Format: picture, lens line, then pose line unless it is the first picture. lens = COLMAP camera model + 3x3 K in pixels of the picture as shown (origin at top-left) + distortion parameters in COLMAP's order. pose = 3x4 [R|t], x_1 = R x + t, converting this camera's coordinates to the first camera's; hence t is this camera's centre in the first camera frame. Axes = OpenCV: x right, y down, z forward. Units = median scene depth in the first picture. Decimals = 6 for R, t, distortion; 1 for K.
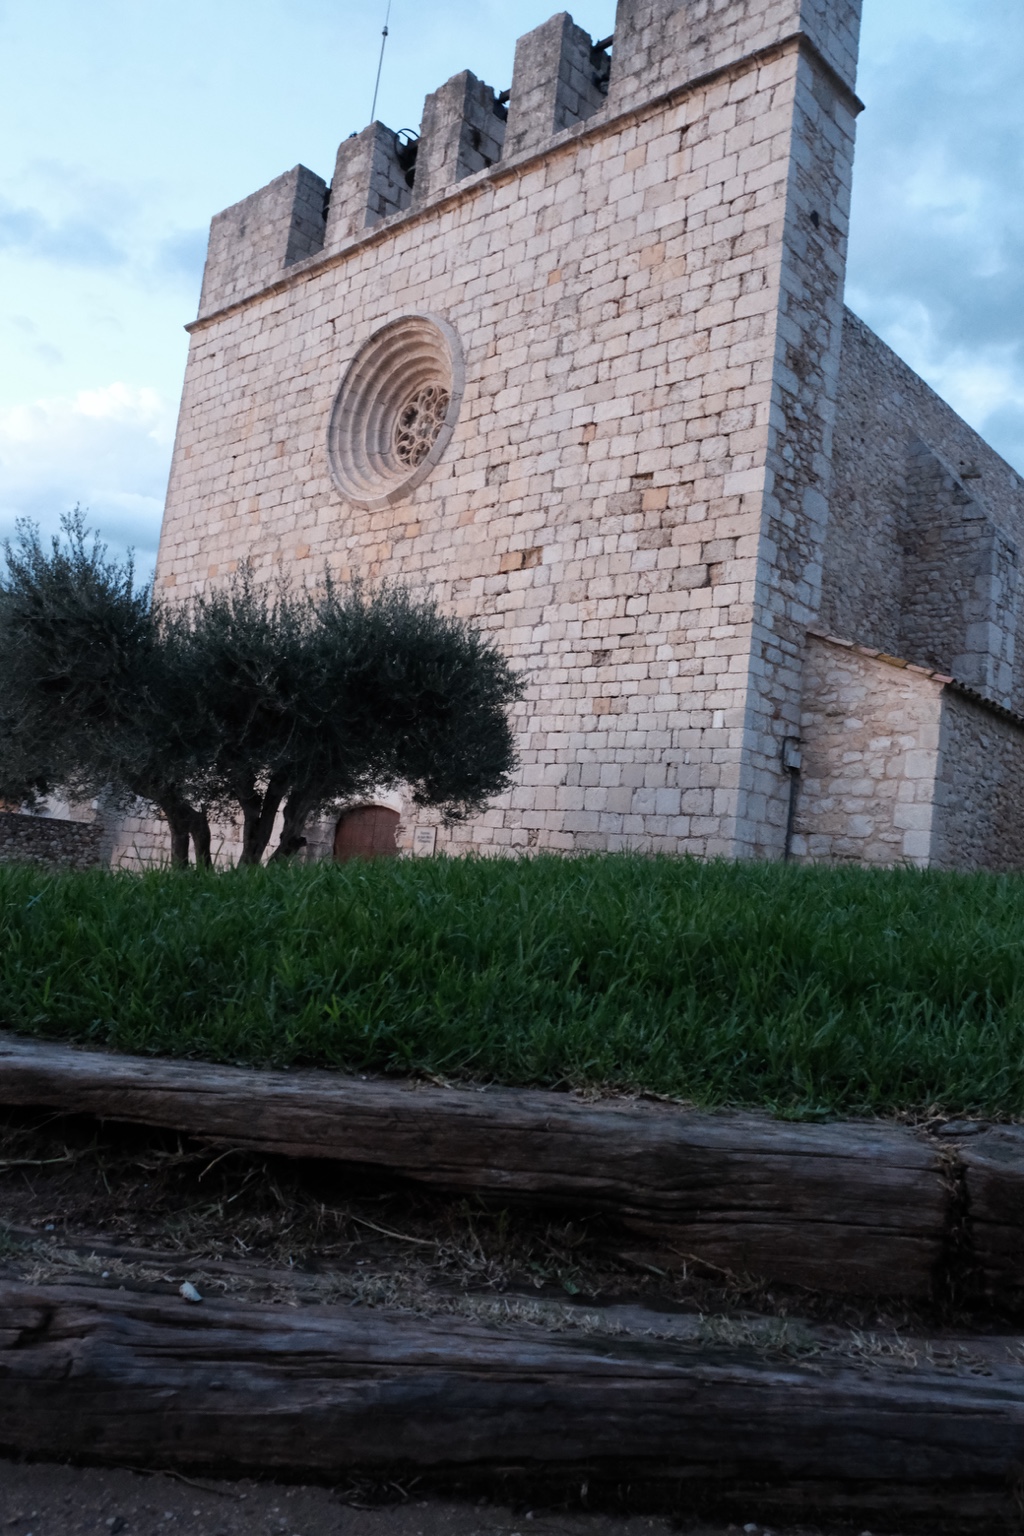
lens RADIAL K [[1223.8, 0, 511.4], [0, 1223.8, 766.2], [0, 0, 1]] dist [-0.011548, -0.001617]
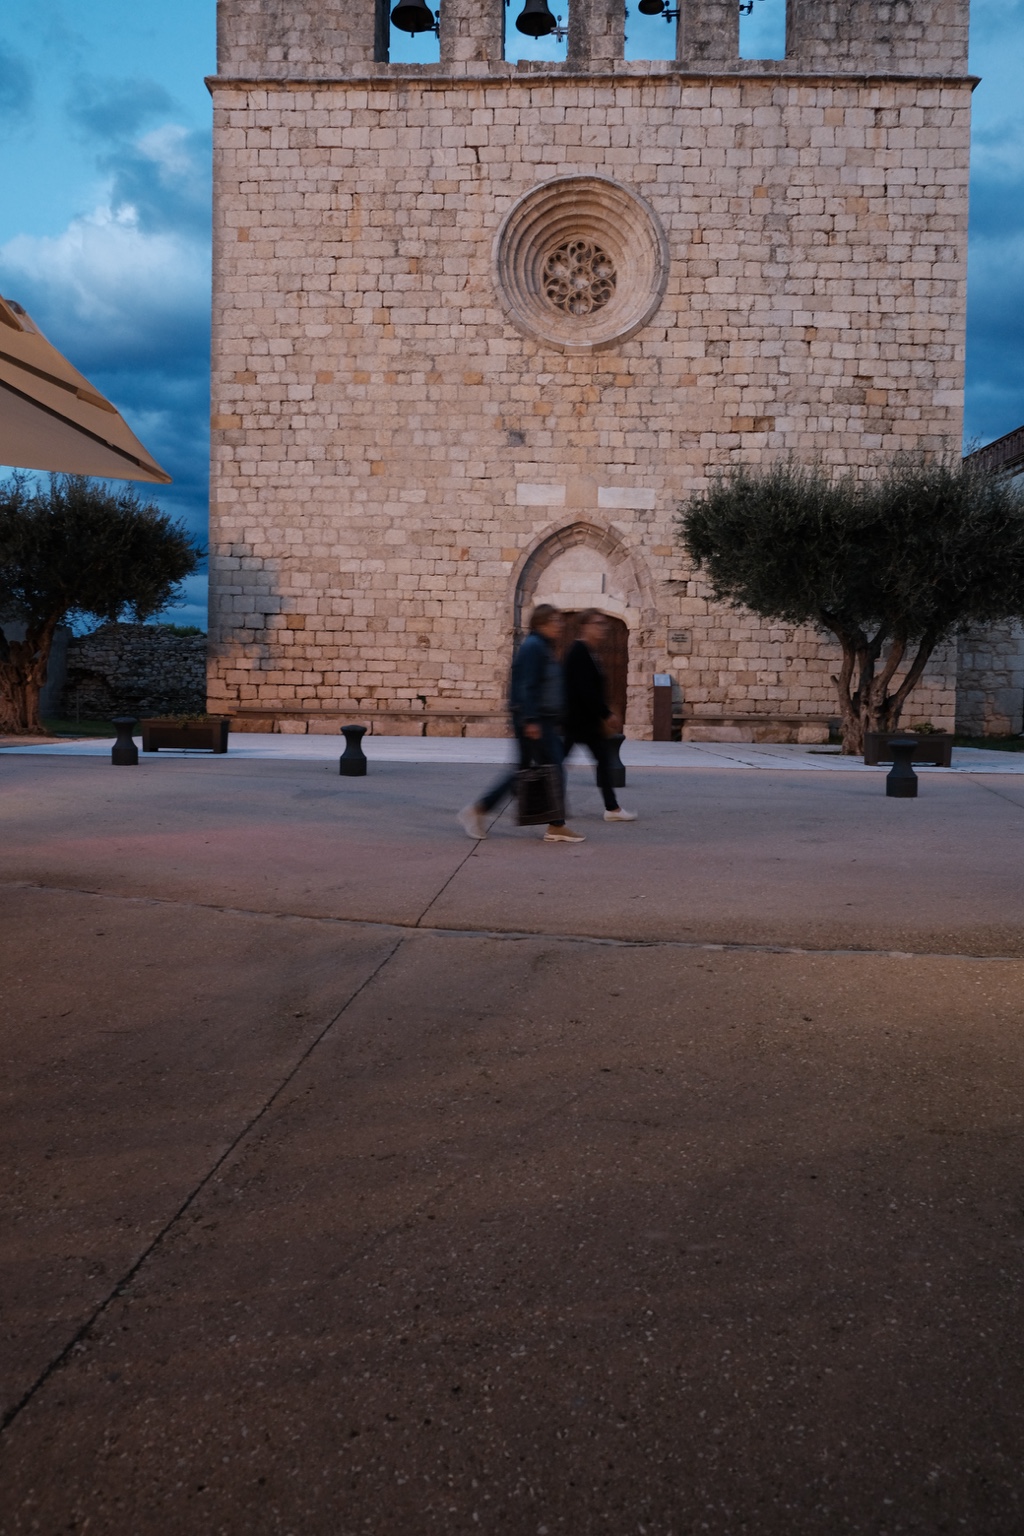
lens RADIAL K [[1223.8, 0, 511.4], [0, 1223.8, 766.2], [0, 0, 1]] dist [-0.011548, -0.001617]
pose [[0.735984, -0.131703, 0.664064, -1.115728], [-0.015777, 0.977292, 0.211310, -0.083287], [-0.676815, -0.165998, 0.717194, 0.171073]]
